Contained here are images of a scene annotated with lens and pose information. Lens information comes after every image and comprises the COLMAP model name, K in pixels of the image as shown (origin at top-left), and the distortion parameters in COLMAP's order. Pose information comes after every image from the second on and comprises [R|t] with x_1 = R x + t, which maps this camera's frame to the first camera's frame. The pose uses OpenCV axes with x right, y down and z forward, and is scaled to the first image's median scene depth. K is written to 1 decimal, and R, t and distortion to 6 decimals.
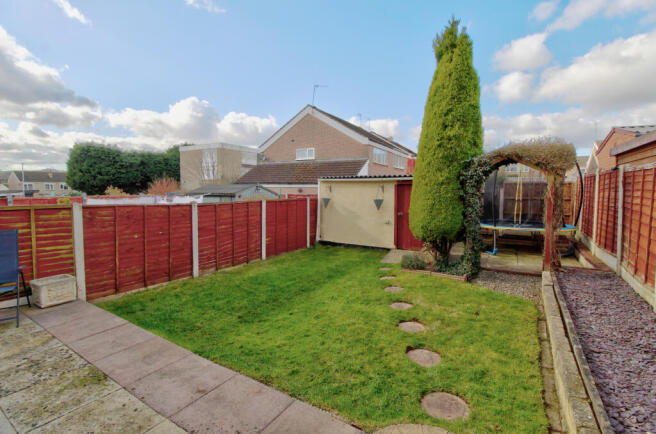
lens RADIAL K [[302.4, 0, 328.0], [0, 302.4, 217.0], [0, 0, 1]] dist [-0.016140, -0.000474]
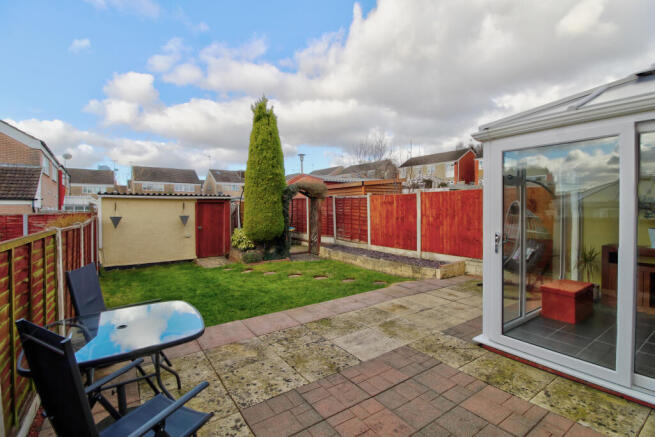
lens RADIAL K [[308.7, 0, 330.3], [0, 308.7, 212.6], [0, 0, 1]] dist [-0.027708, -0.000689]
pose [[0.372395, -0.019023, 0.927879, -0.674712], [0.088713, 0.995941, -0.015185, -0.004523], [-0.923824, 0.087970, 0.372572, 0.086036]]
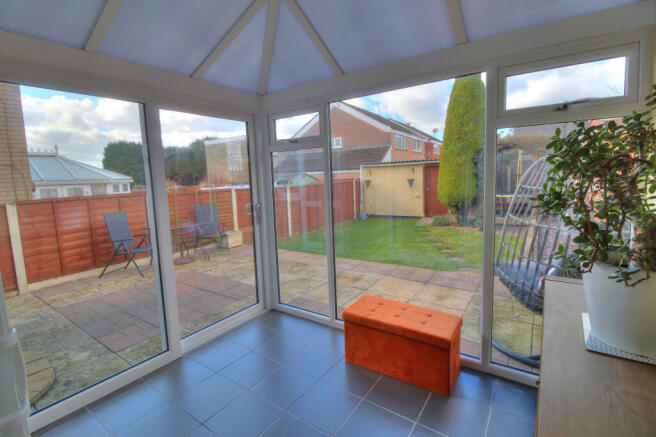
lens RADIAL K [[306.0, 0, 326.4], [0, 306.0, 214.4], [0, 0, 1]] dist [0.004795, -0.014626]
pose [[0.998147, -0.040614, -0.045305, -0.142133], [0.042162, 0.998541, 0.033751, 0.034489], [0.043869, -0.035599, 0.998403, -0.339112]]
